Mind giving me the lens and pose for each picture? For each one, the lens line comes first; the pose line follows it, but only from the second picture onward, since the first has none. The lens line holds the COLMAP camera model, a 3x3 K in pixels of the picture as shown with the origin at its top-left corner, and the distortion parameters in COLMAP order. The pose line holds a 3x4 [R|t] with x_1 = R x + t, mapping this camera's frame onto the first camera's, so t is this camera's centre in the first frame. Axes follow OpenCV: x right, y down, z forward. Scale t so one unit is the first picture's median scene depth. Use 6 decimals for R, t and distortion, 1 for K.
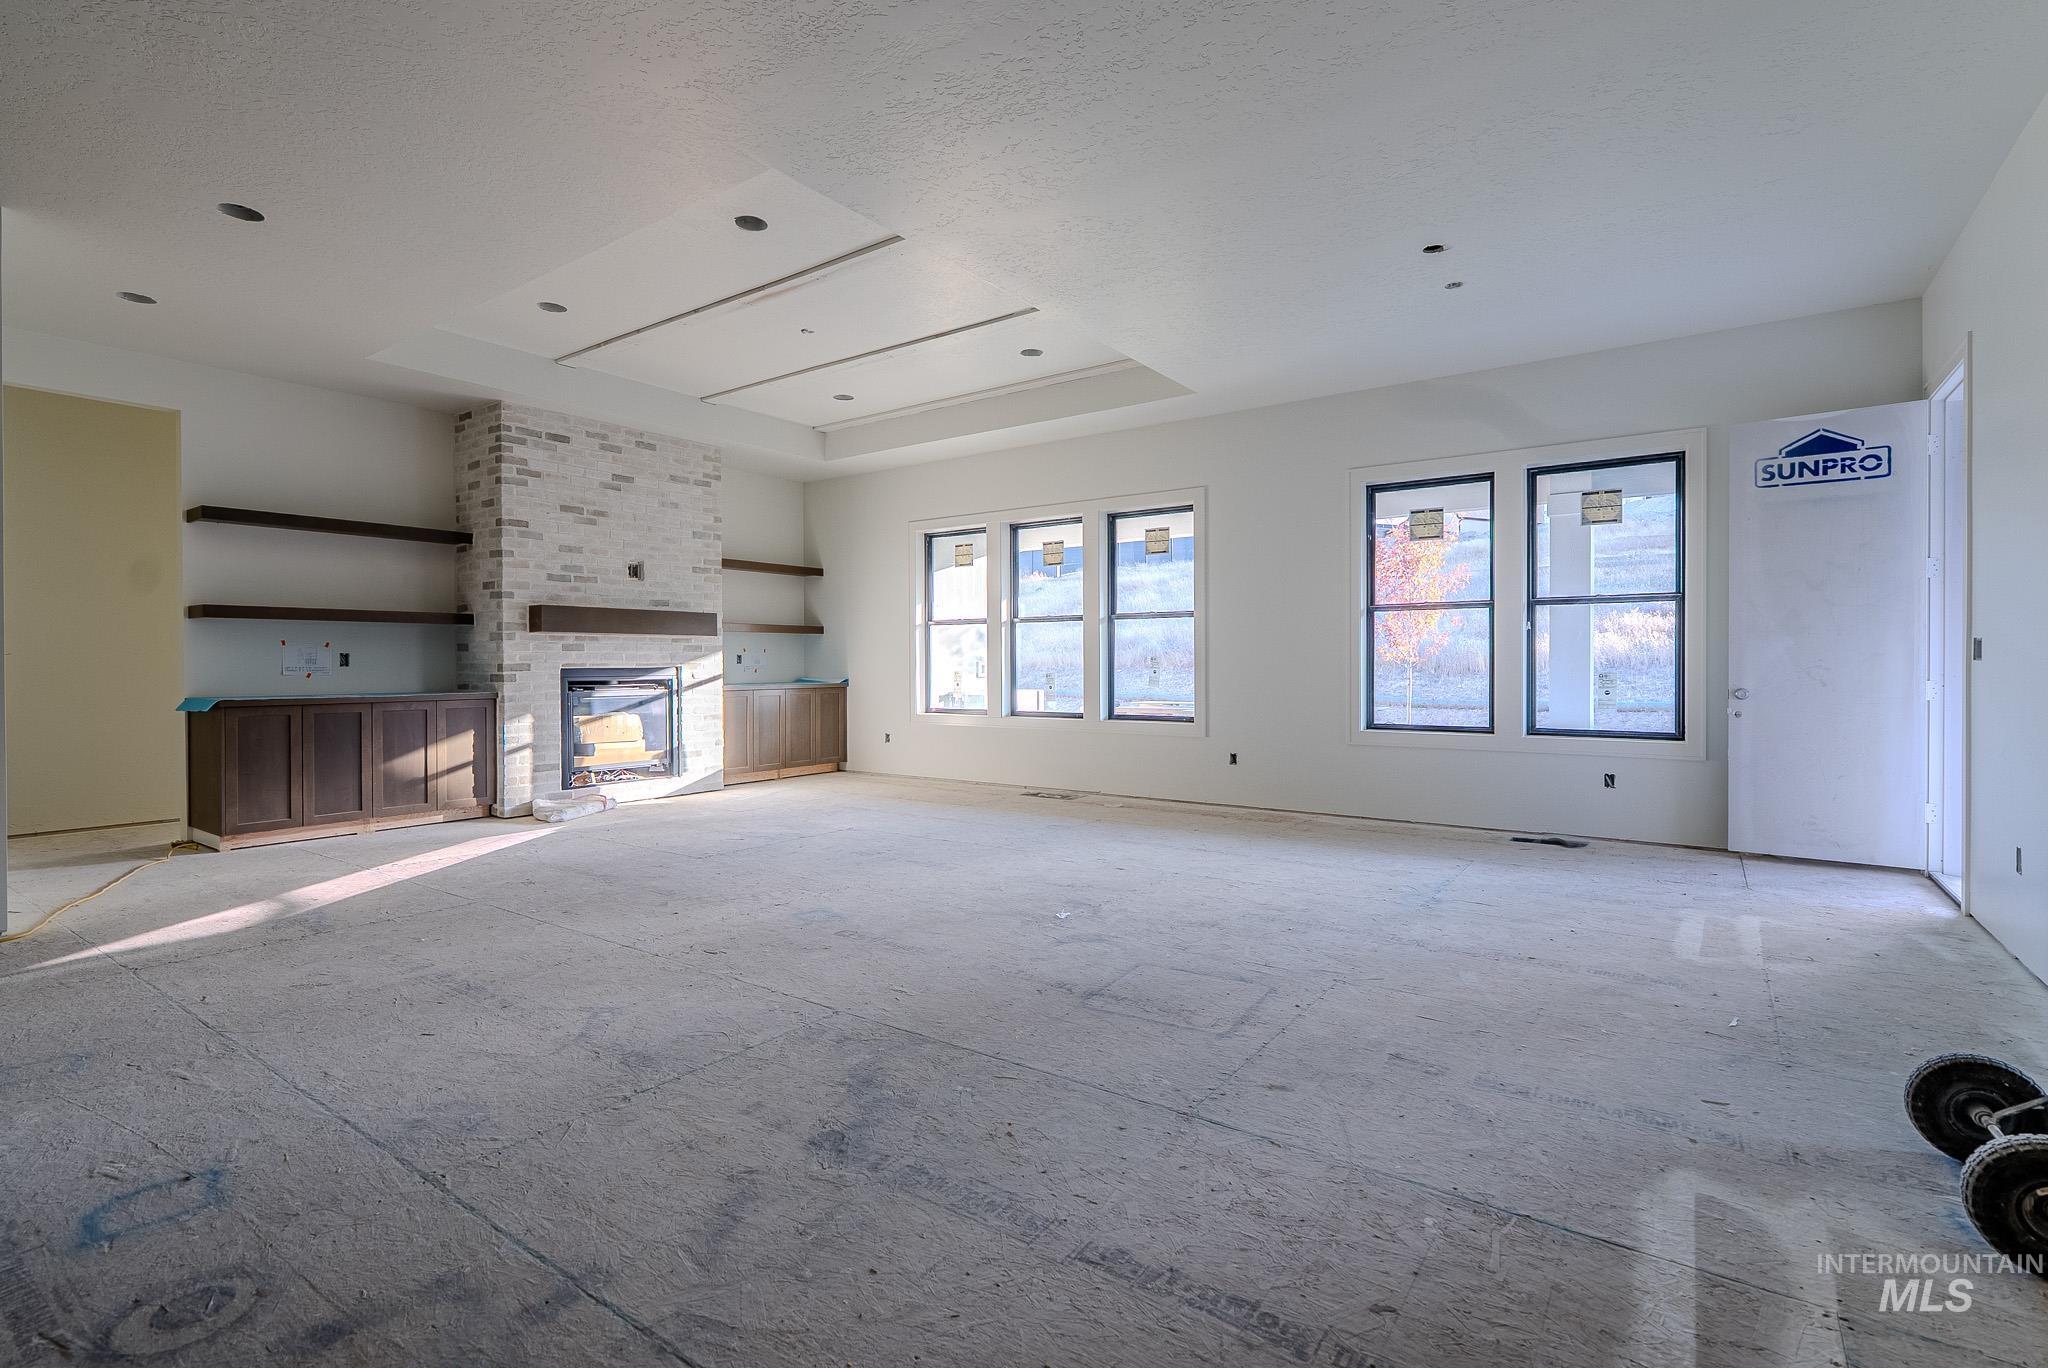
lens RADIAL K [[923.0, 0, 1021.5], [0, 923.0, 686.8], [0, 0, 1]] dist [-0.003914, 0.000027]
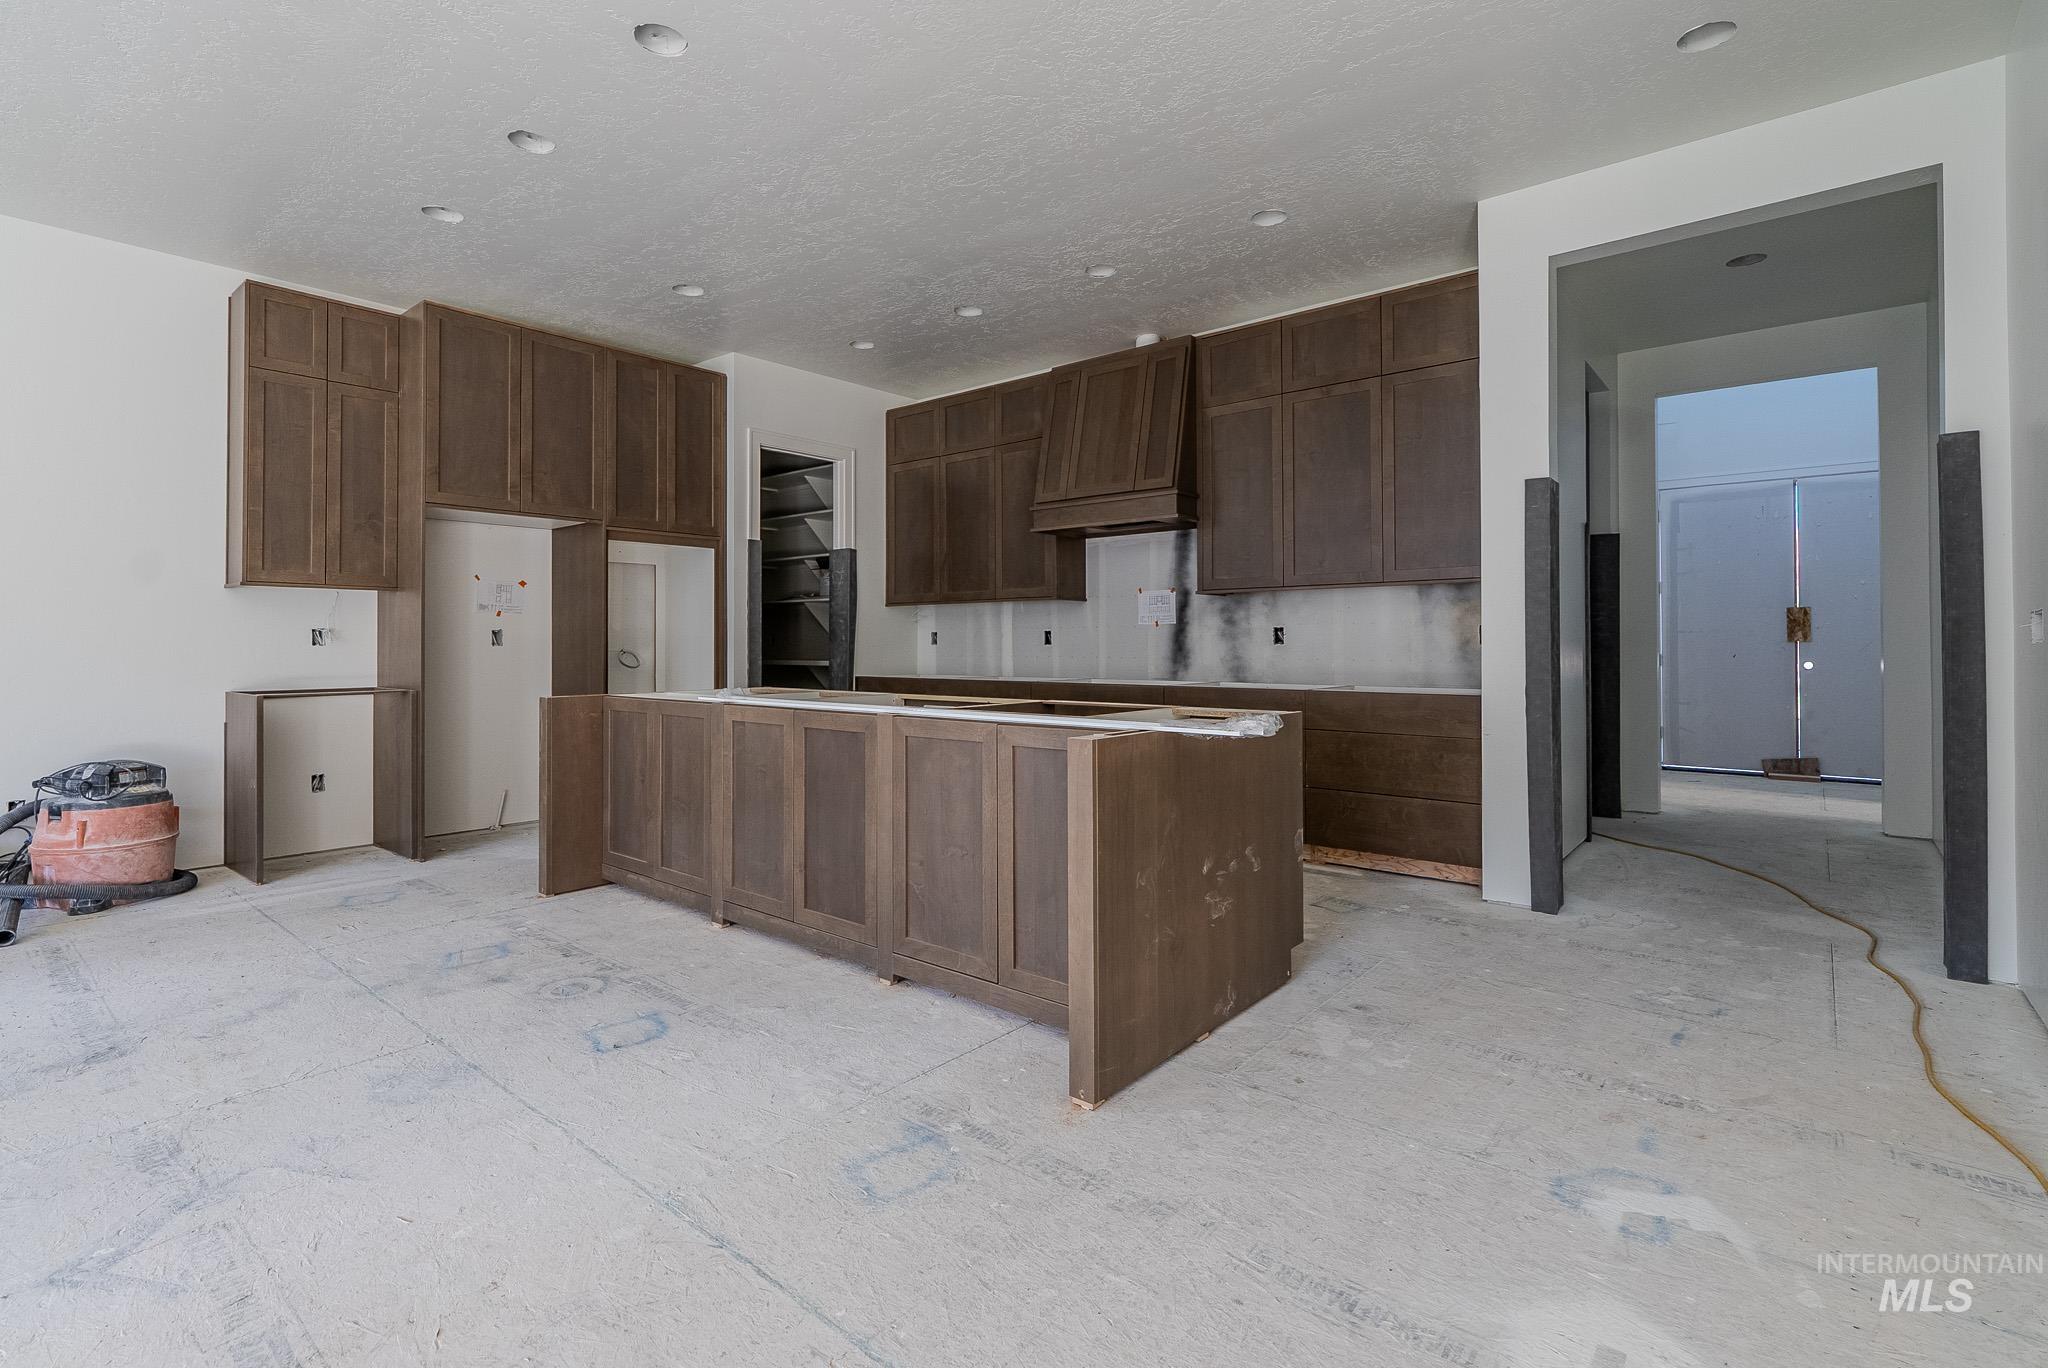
lens RADIAL K [[950.7, 0, 1020.9], [0, 950.7, 639.8], [0, 0, 1]] dist [-0.002102, 0.000360]
pose [[-0.995921, 0.004215, 0.090131, -0.442082], [0.006206, 0.999743, 0.021826, -0.014777], [-0.090016, 0.022296, -0.995691, 0.626363]]
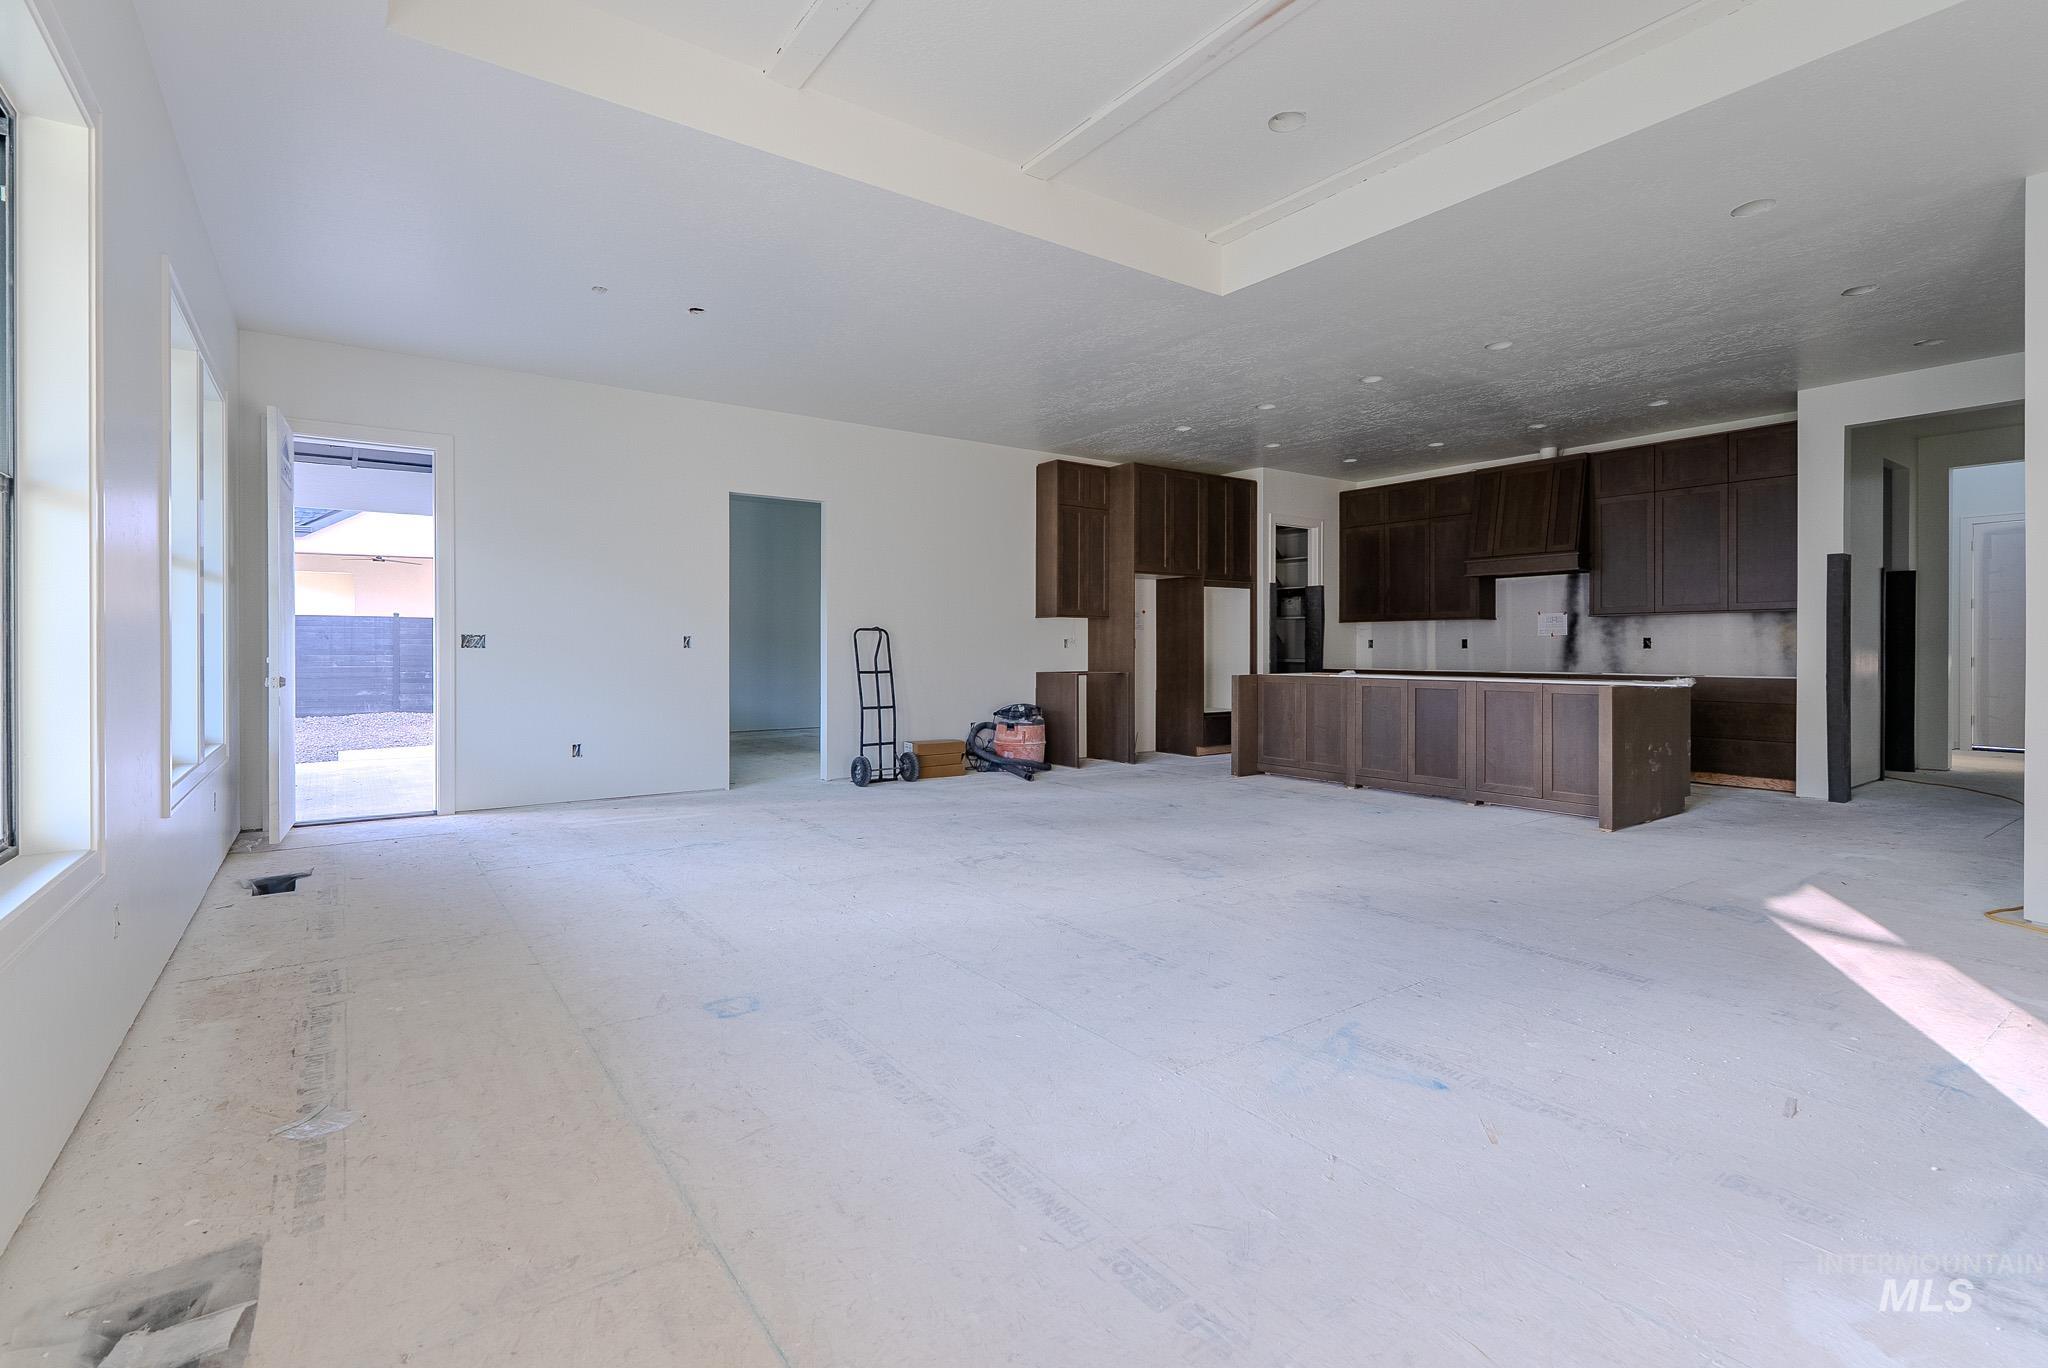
lens RADIAL K [[945.2, 0, 1022.0], [0, 945.2, 653.6], [0, 0, 1]] dist [-0.000599, 0.000303]
pose [[-0.943747, -0.000470, 0.330668, -0.225897], [0.010741, 0.999428, 0.032075, -0.033770], [-0.330493, 0.033822, -0.943202, 1.239469]]
